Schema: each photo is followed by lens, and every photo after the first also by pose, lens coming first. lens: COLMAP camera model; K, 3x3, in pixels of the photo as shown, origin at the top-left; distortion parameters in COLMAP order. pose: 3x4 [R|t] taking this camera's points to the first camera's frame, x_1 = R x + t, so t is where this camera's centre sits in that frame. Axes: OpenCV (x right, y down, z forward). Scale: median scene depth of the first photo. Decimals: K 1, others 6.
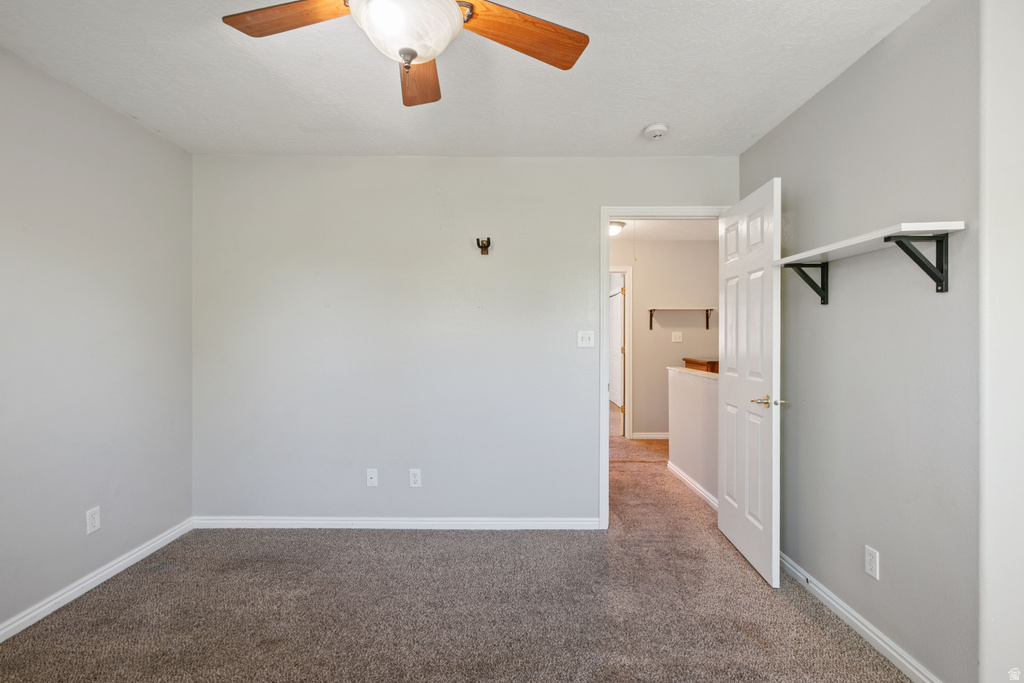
lens RADIAL K [[485.4, 0, 517.6], [0, 485.4, 336.3], [0, 0, 1]] dist [0.003142, 0.002824]
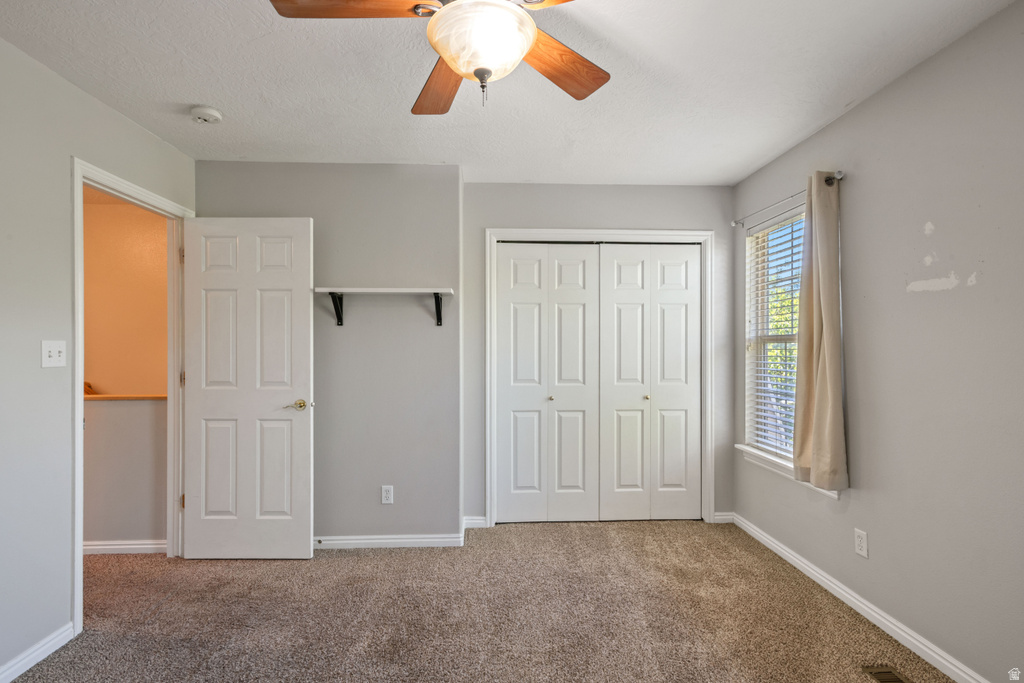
lens RADIAL K [[485.4, 0, 515.0], [0, 485.4, 346.5], [0, 0, 1]] dist [0.003142, 0.002824]
pose [[-0.046225, 0.002866, 0.998927, -0.683940], [-0.001912, 0.999994, -0.002958, -0.004788], [-0.998929, -0.002046, -0.046219, 0.539612]]
